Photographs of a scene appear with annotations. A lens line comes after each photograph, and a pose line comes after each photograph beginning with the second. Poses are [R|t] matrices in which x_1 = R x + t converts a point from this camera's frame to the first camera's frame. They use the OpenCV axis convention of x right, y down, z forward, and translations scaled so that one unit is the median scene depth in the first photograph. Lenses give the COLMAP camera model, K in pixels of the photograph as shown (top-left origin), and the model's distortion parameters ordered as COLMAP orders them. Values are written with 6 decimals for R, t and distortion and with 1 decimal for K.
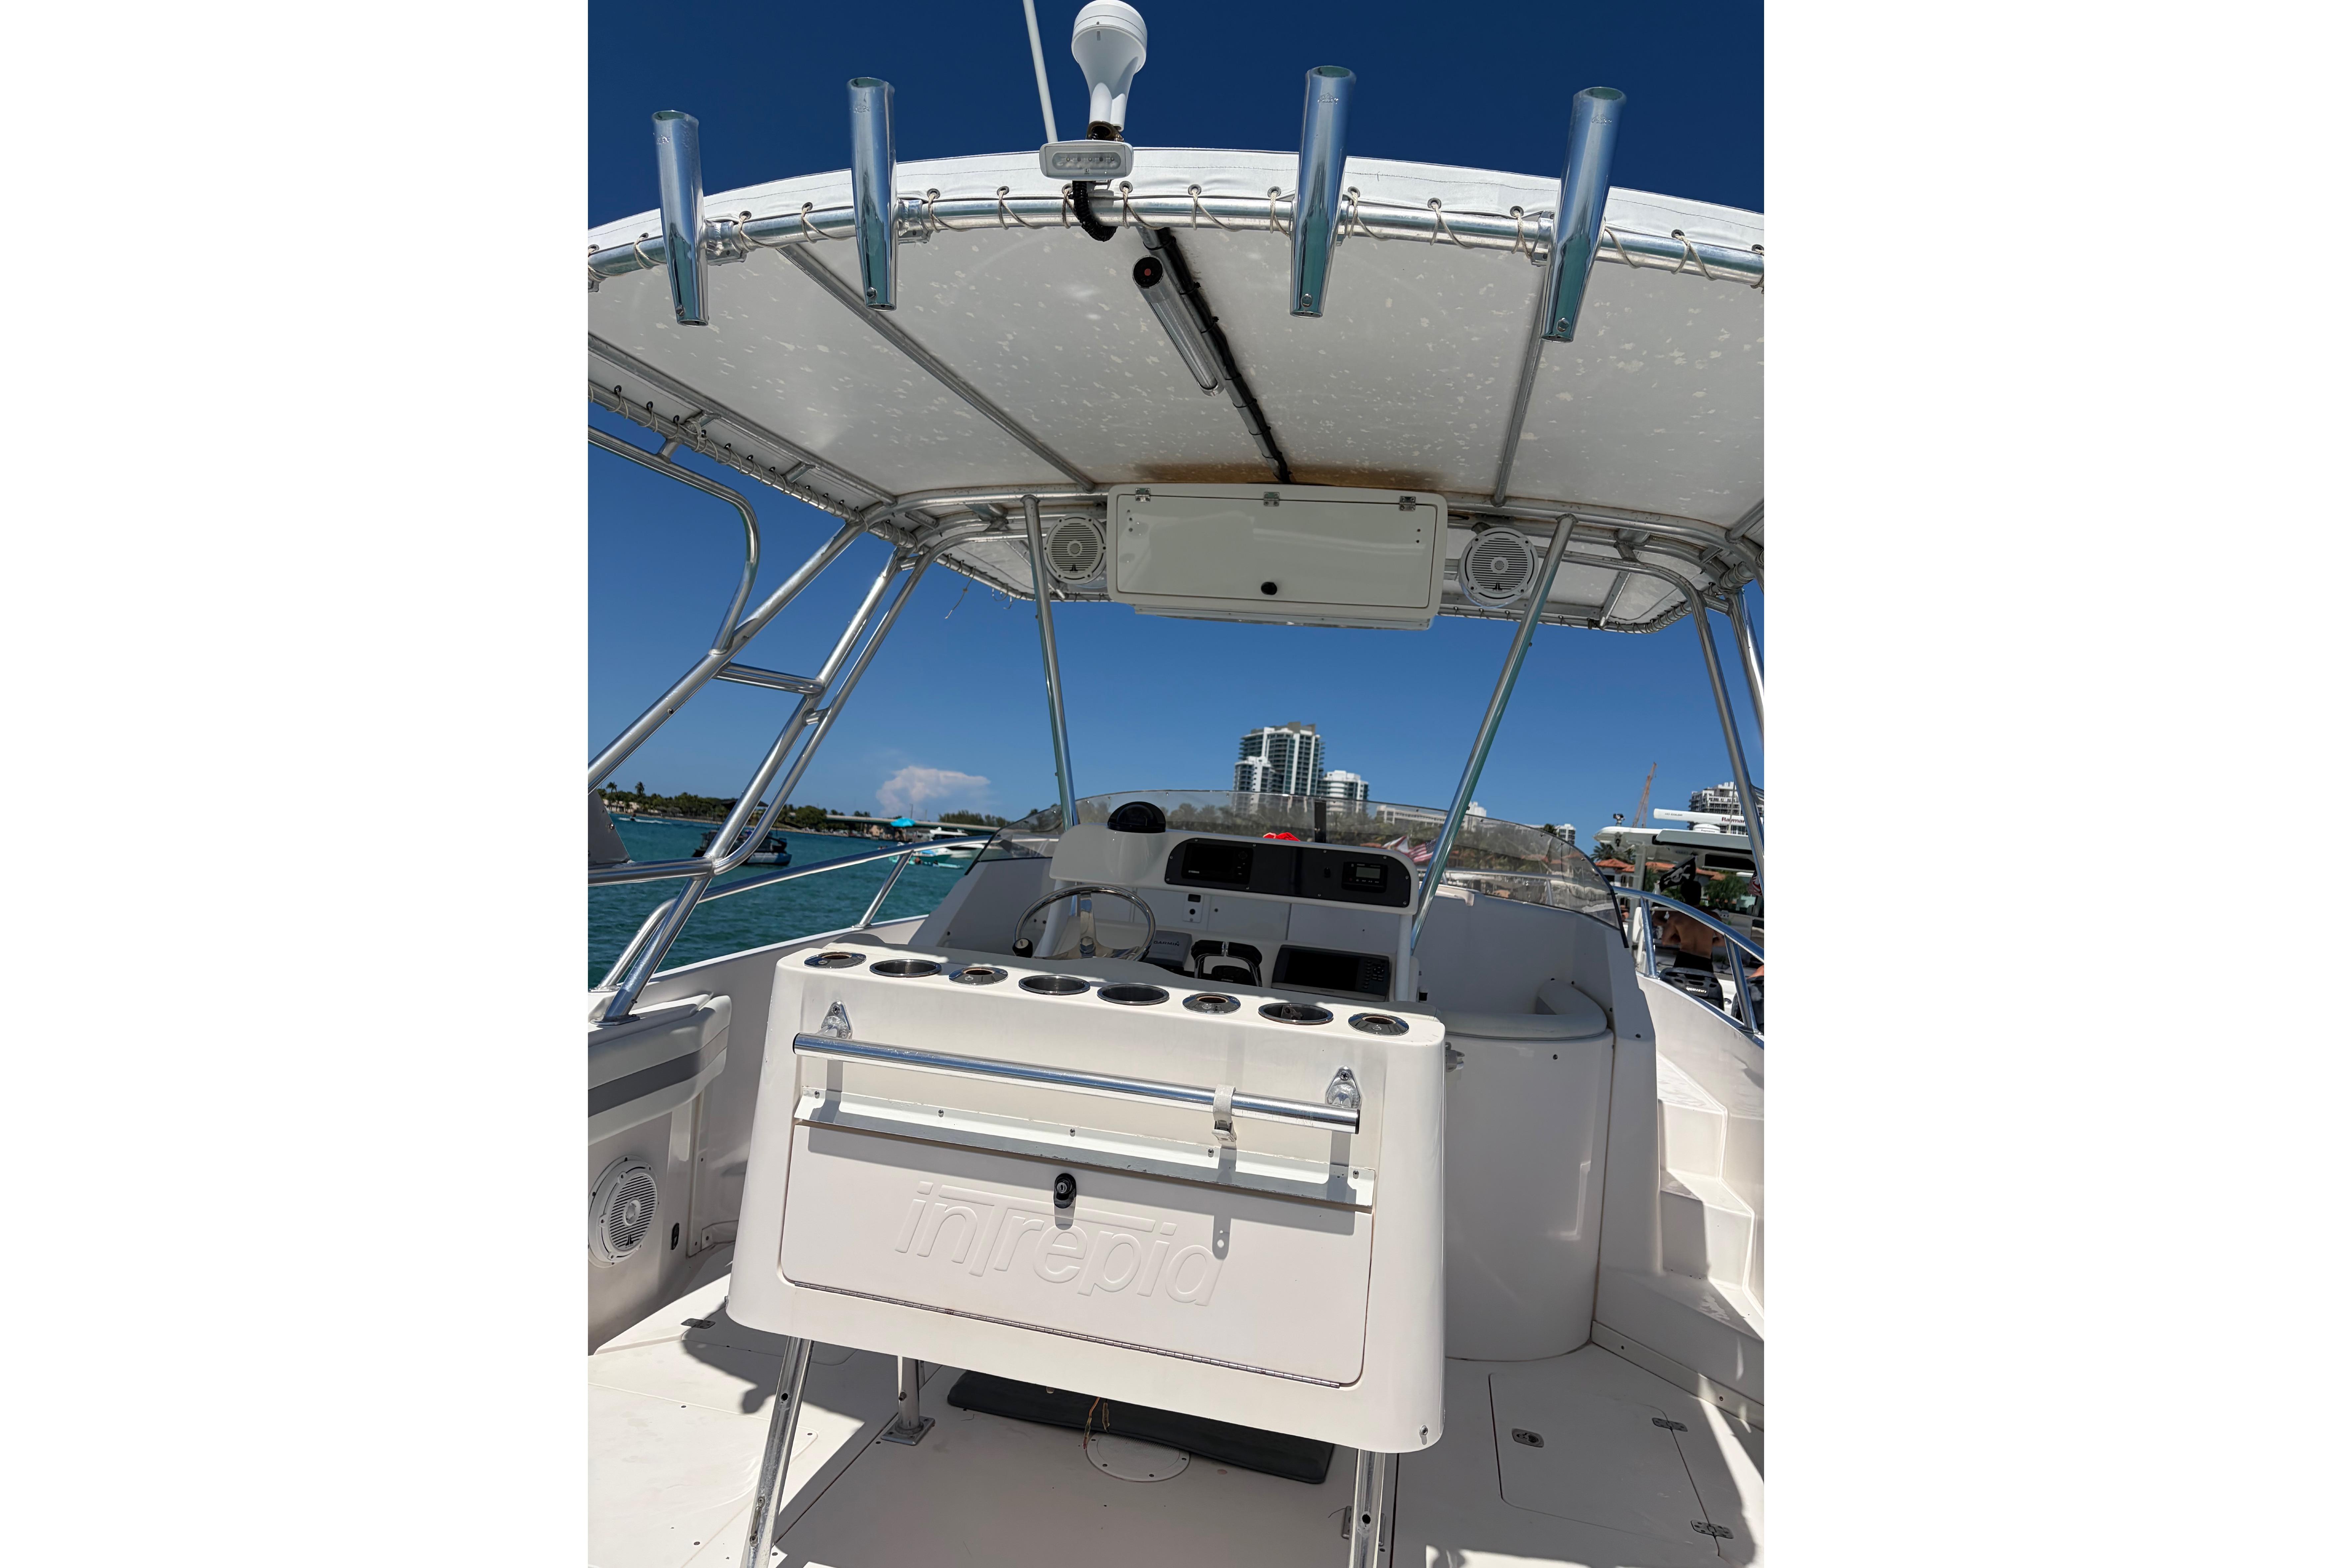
lens RADIAL K [[1196.4, 0, 1183.5], [0, 1196.4, 762.0], [0, 0, 1]] dist [0.002855, -0.000348]
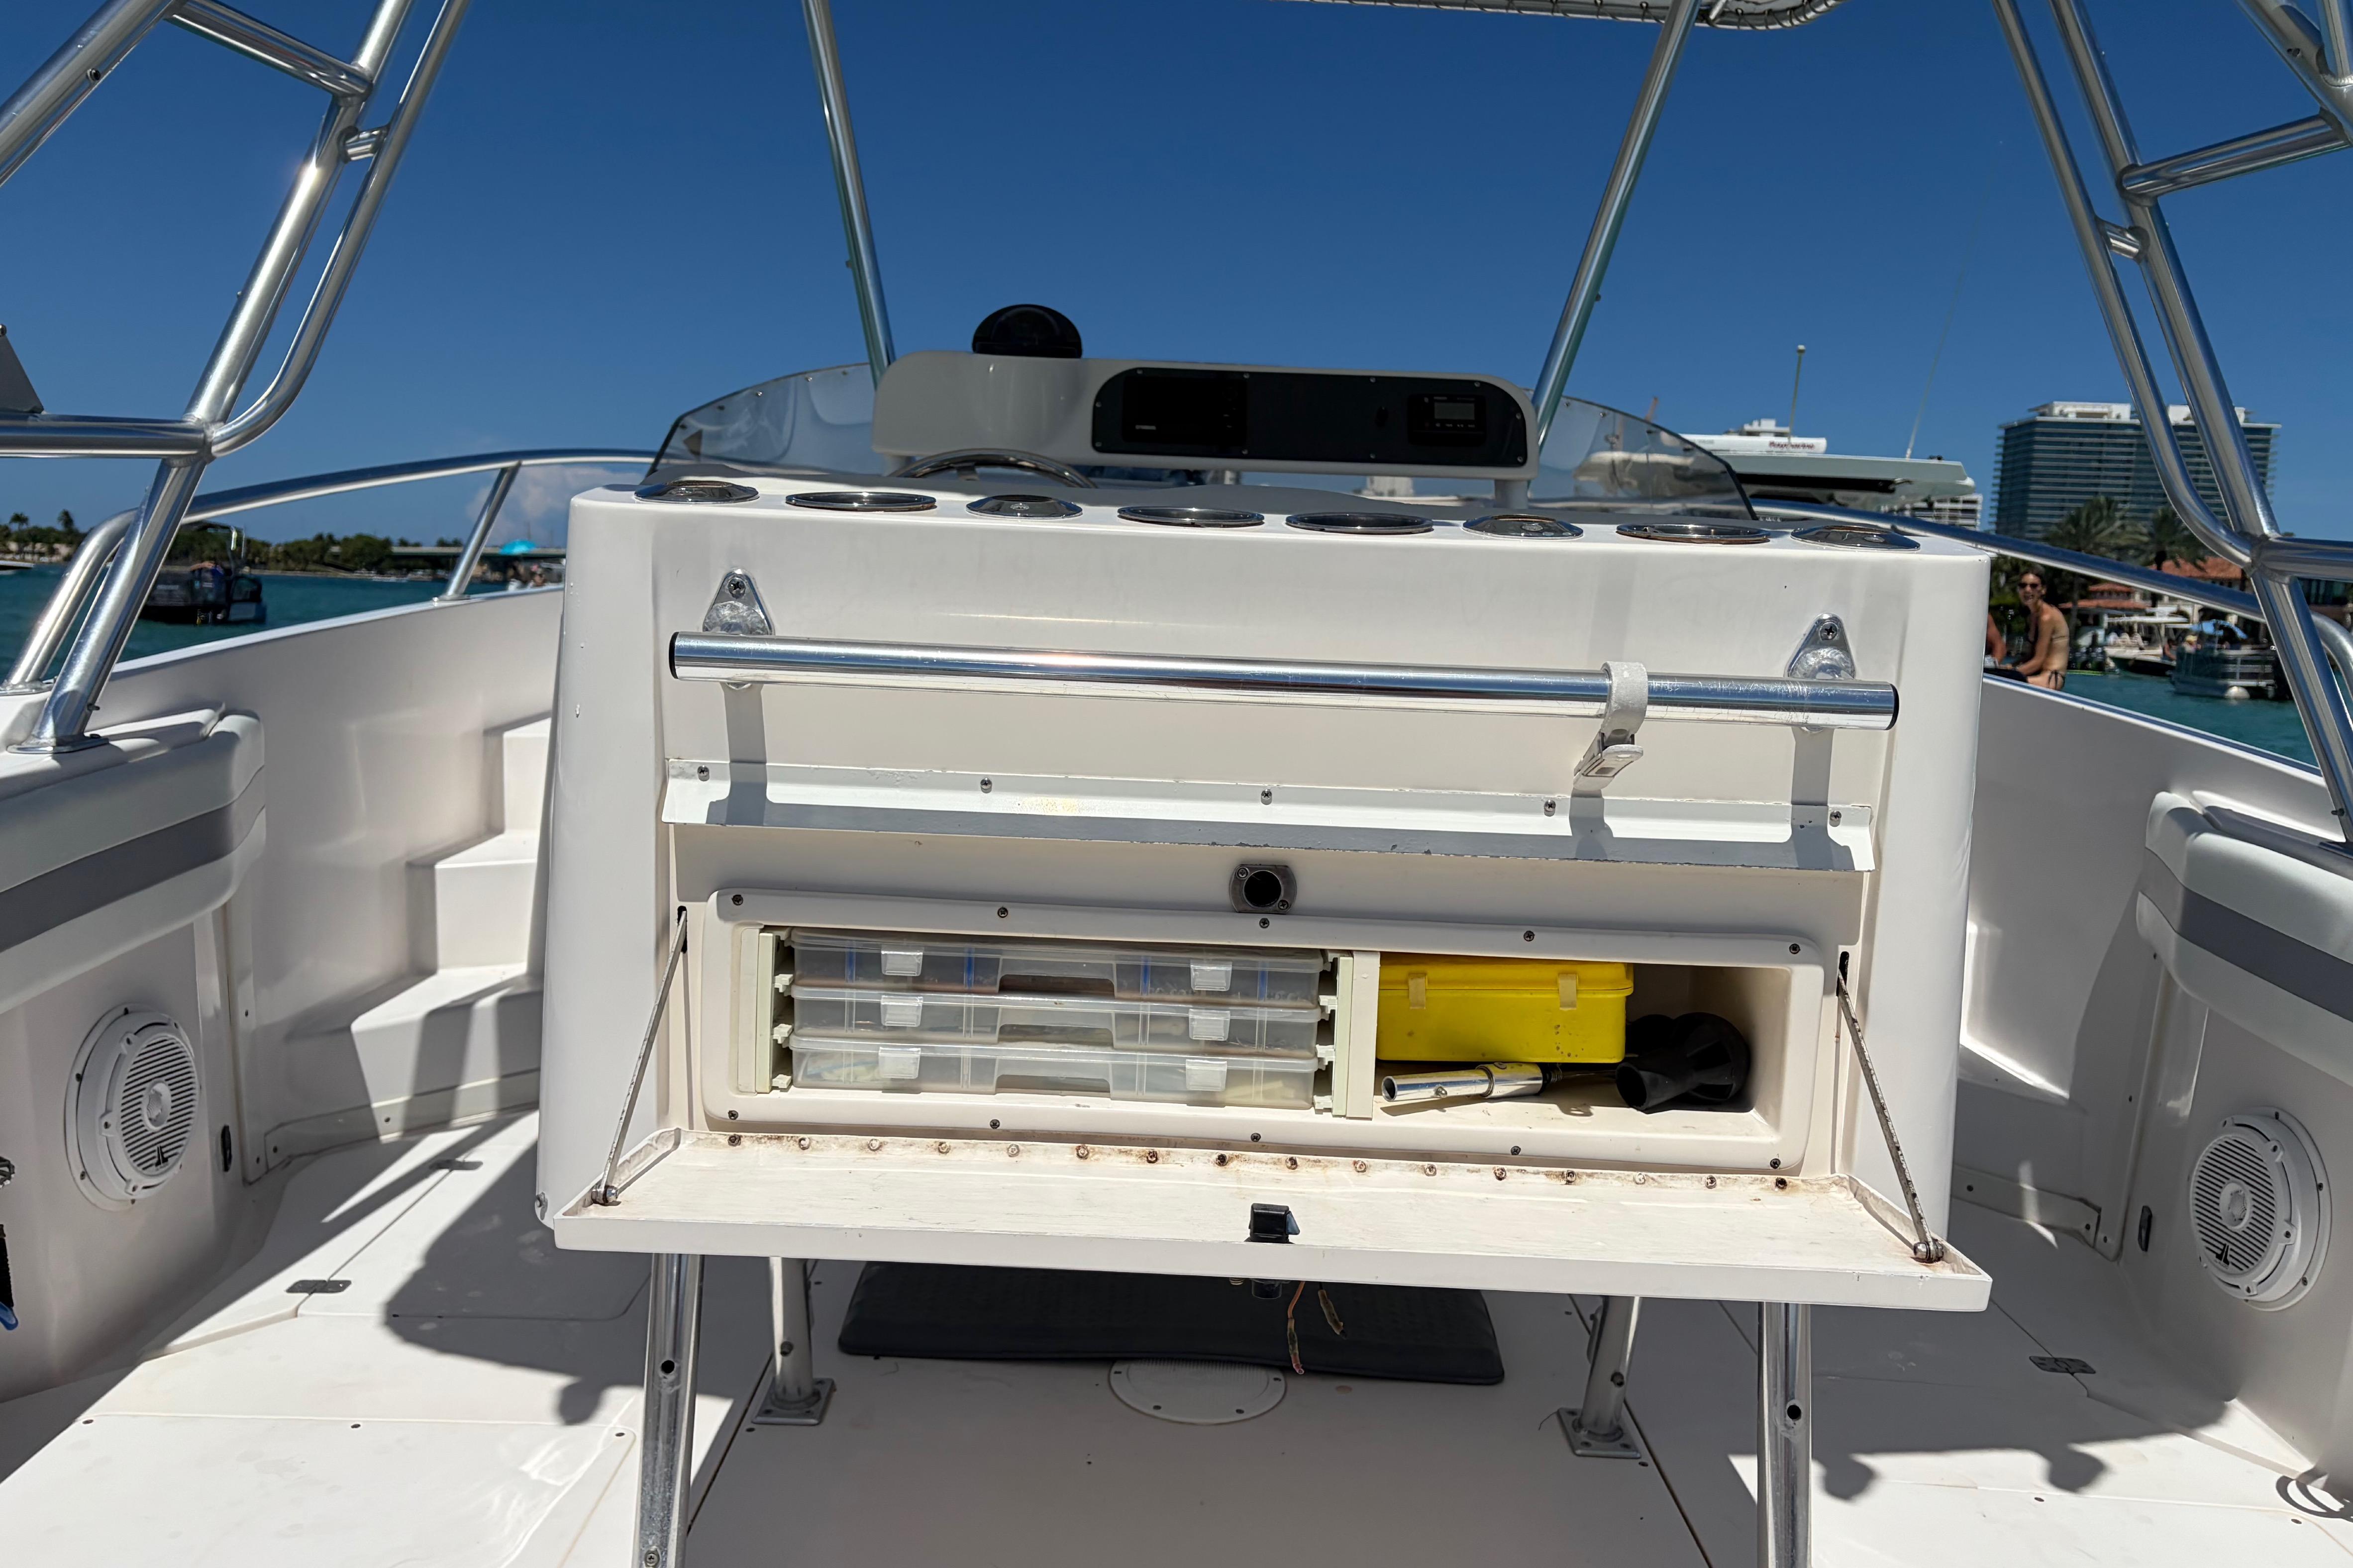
lens RADIAL K [[1814.4, 0, 1176.4], [0, 1814.4, 781.5], [0, 0, 1]] dist [0.047090, -0.000177]
pose [[0.979406, -0.075195, 0.187377, -0.174765], [0.035696, 0.977929, 0.205865, 0.094256], [-0.198722, -0.194936, 0.960474, 0.181735]]
